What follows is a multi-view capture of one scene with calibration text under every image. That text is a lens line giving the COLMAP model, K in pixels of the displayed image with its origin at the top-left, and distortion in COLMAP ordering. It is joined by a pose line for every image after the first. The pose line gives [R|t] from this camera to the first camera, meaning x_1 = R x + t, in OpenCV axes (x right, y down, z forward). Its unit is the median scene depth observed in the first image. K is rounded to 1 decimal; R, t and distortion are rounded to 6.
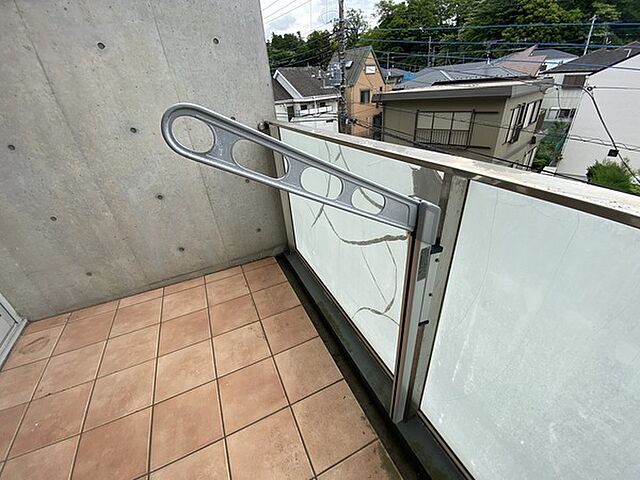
lens RADIAL K [[263.3, 0, 321.7], [0, 263.3, 245.2], [0, 0, 1]] dist [0.000286, -0.004048]
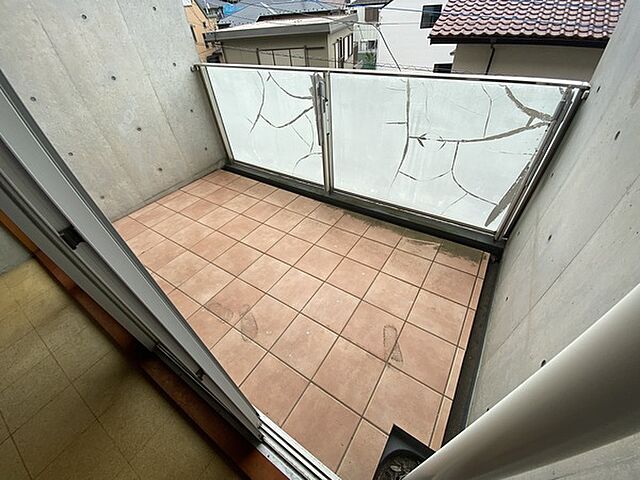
lens RADIAL K [[263.3, 0, 324.8], [0, 263.3, 238.3], [0, 0, 1]] dist [0.000286, -0.004048]
pose [[0.854176, -0.335180, 0.397540, -0.433078], [0.271596, 0.939535, 0.208590, 0.280712], [-0.443418, -0.070202, 0.893561, -0.604261]]
